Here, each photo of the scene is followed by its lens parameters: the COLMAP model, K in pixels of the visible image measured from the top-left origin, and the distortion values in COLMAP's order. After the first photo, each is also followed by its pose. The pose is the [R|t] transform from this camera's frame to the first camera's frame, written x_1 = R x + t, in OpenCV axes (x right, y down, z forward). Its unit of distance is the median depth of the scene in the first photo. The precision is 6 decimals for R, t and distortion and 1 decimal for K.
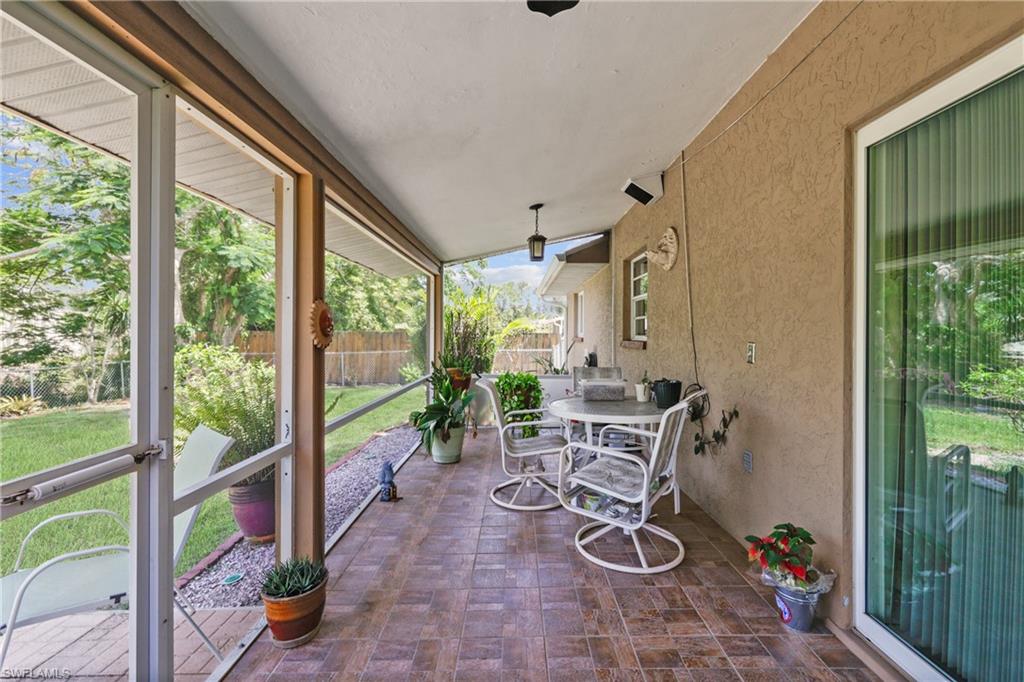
lens RADIAL K [[442.6, 0, 511.9], [0, 442.6, 327.4], [0, 0, 1]] dist [0.002752, 0.000248]
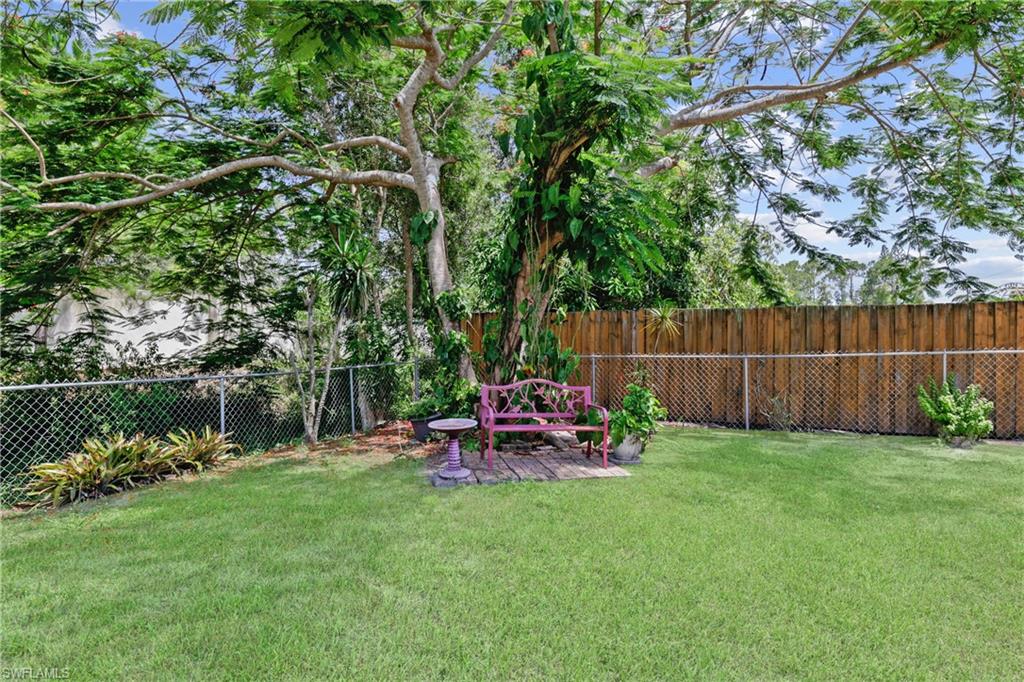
lens RADIAL K [[573.9, 0, 512.0], [0, 573.9, 341.0], [0, 0, 1]] dist [0.001194, 0.000104]
pose [[0.916878, -0.001494, -0.399166, -0.363240], [0.006857, 0.999904, 0.012009, 0.033872], [0.399110, -0.013748, 0.916800, 0.378099]]
